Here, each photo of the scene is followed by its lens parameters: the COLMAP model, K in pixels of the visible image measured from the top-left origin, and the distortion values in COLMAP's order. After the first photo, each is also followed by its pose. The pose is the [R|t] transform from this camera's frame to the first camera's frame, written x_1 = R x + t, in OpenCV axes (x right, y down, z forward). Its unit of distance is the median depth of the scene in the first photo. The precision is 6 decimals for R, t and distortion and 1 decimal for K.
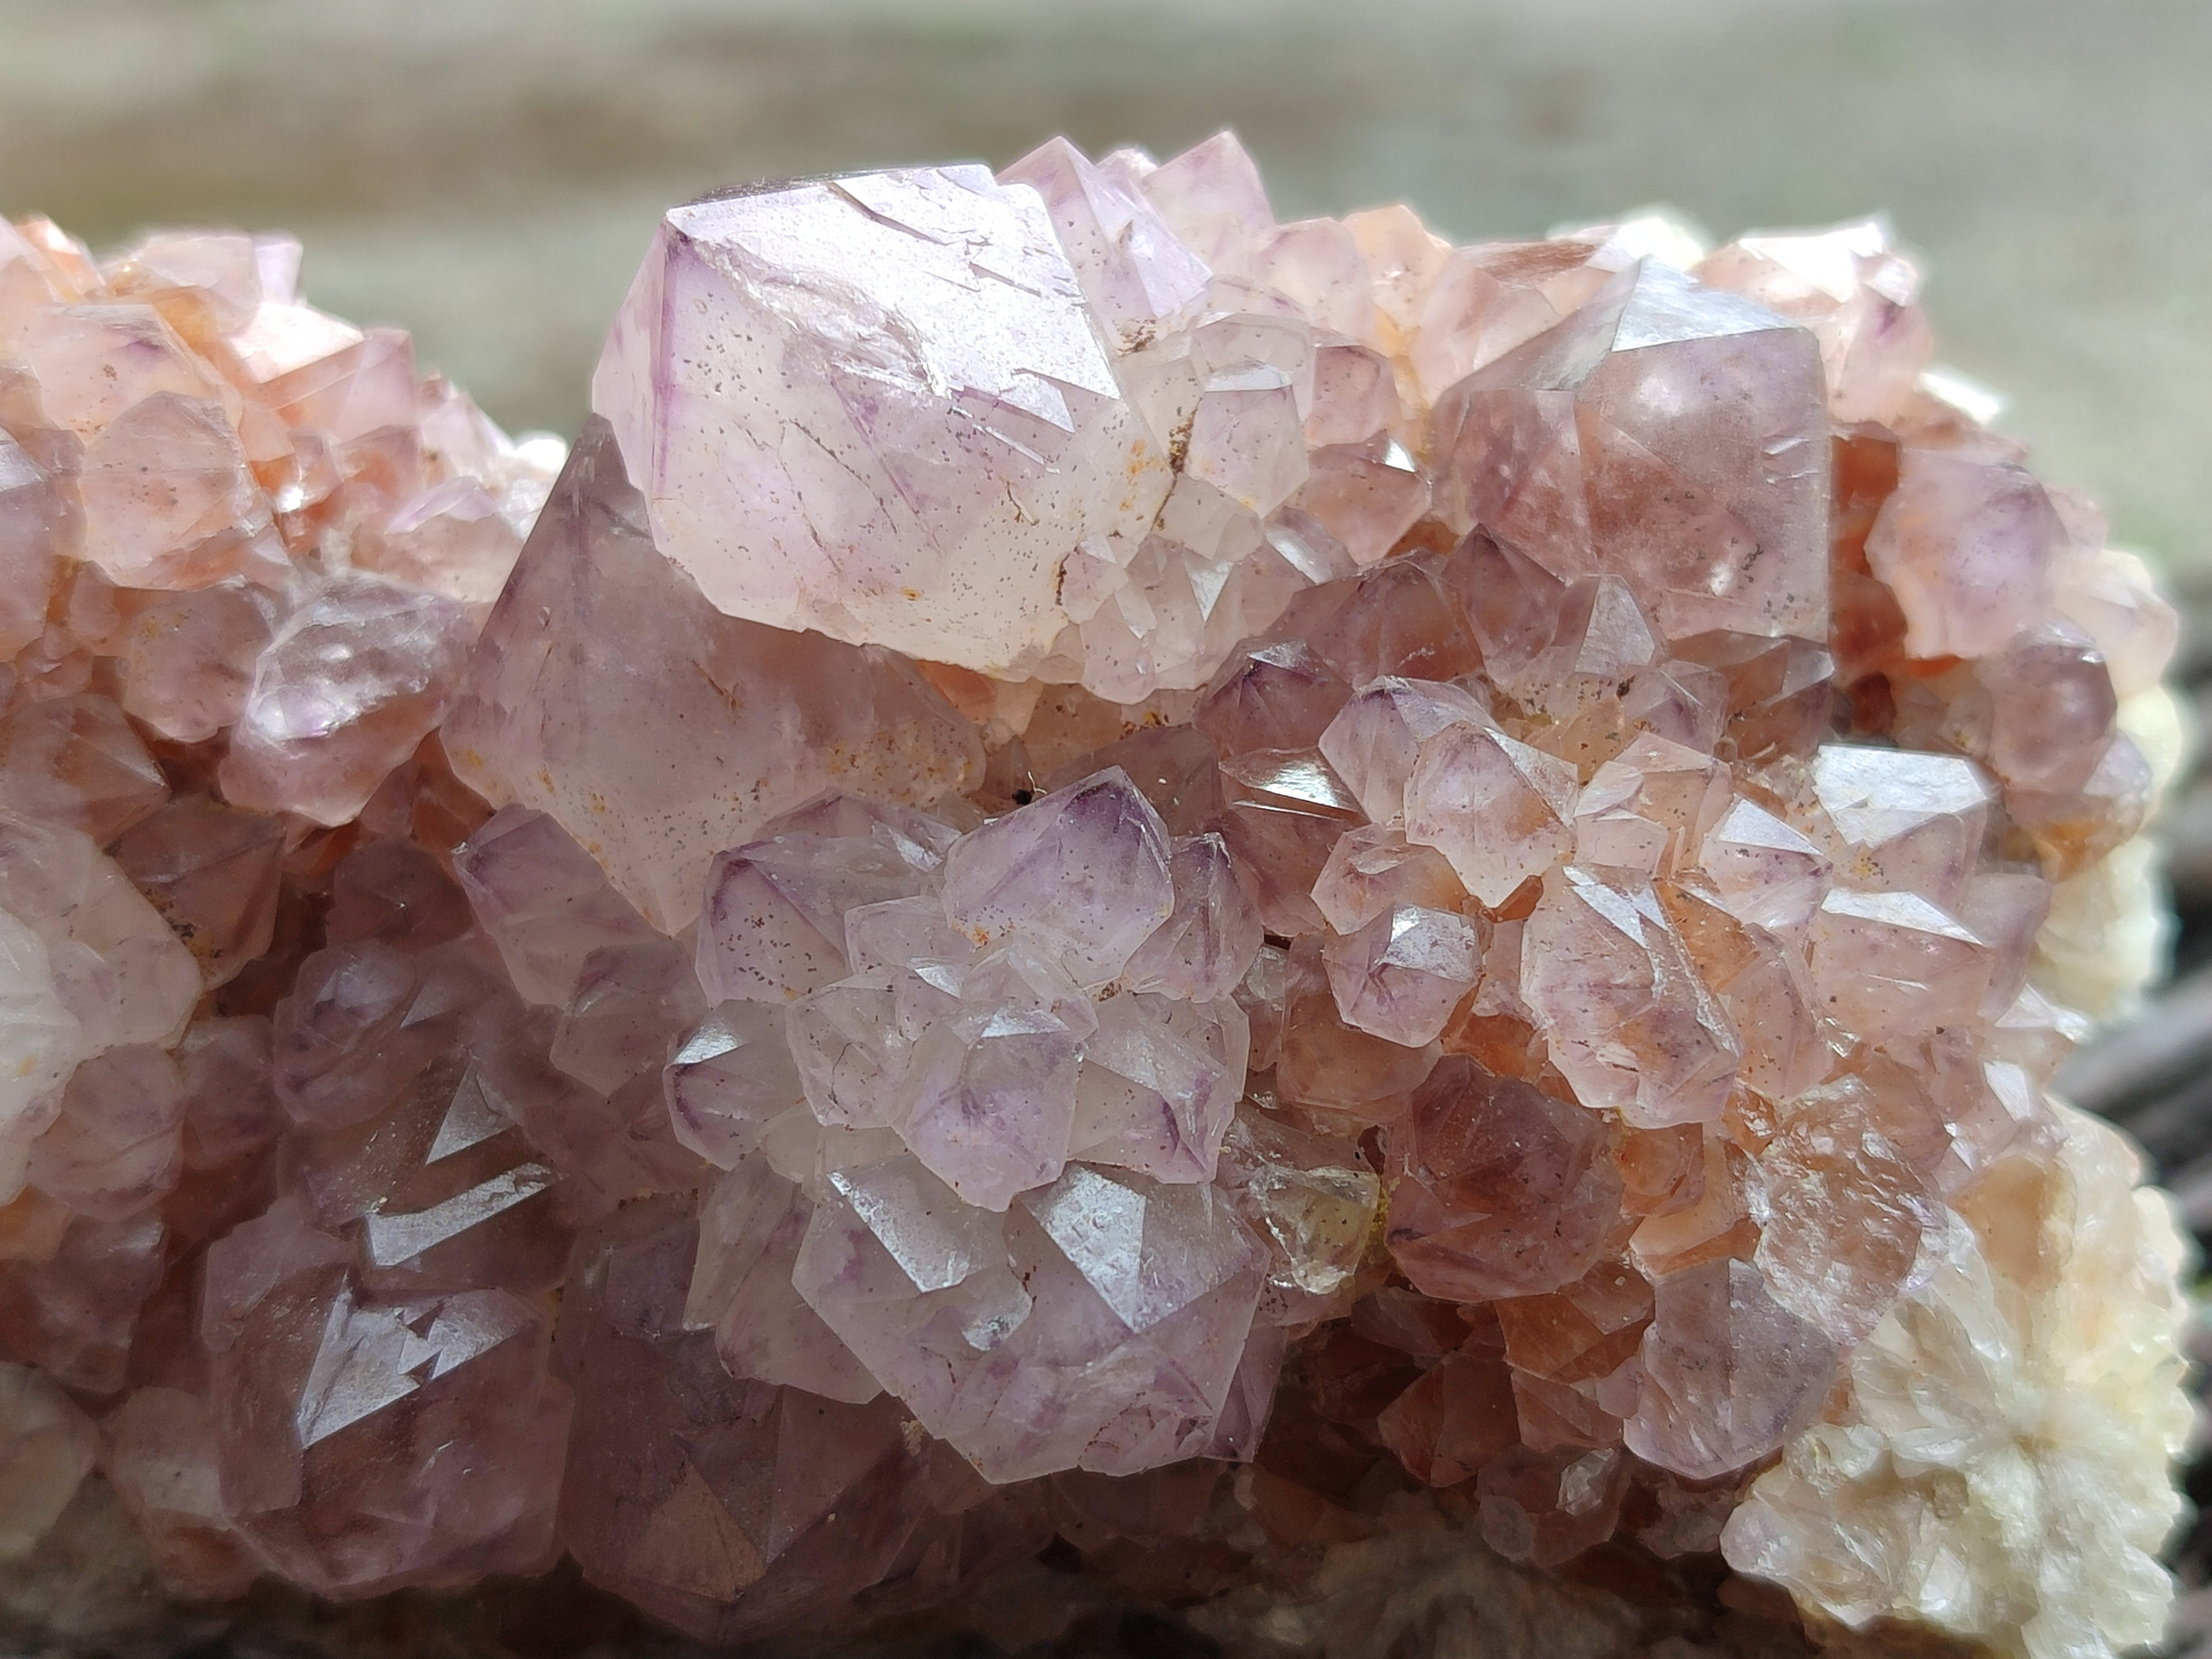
lens RADIAL K [[3320.6, 0, 1106.0], [0, 3320.6, 829.5], [0, 0, 1]] dist [0.334533, -2.188095]
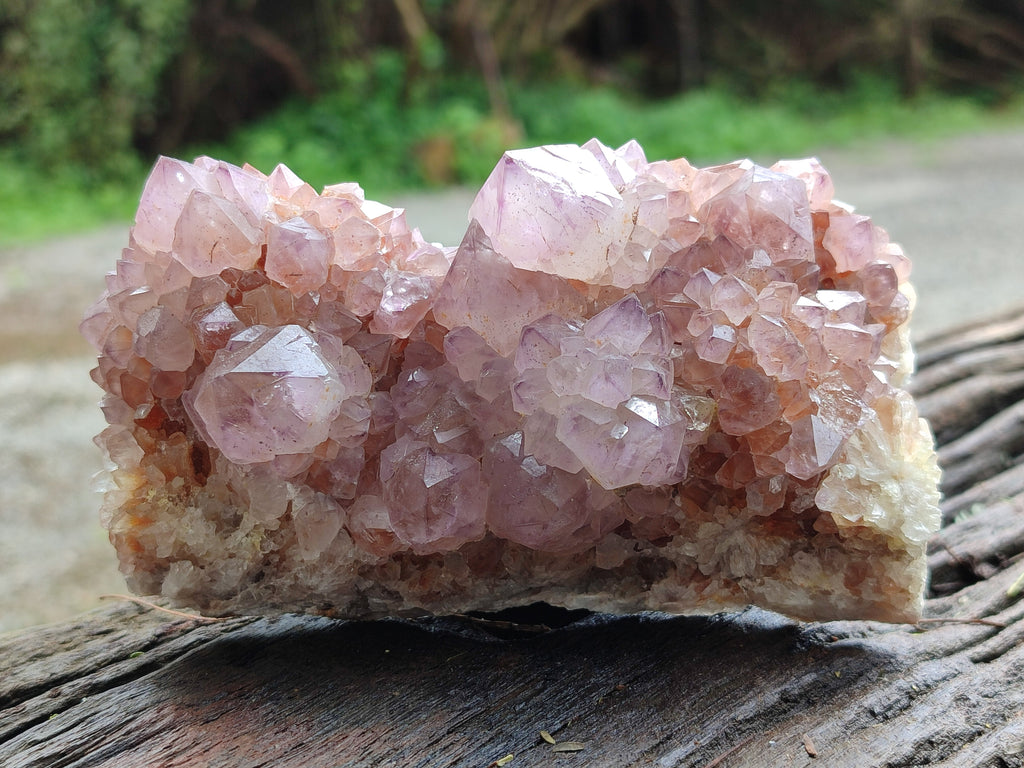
lens RADIAL K [[1537.2, 0, 512.0], [0, 1537.2, 384.0], [0, 0, 1]] dist [0.334533, -2.188095]
pose [[0.995675, -0.058166, 0.072450, -0.245247], [0.068457, 0.986494, -0.148805, 0.306379], [-0.062816, 0.153121, 0.986209, -0.618846]]
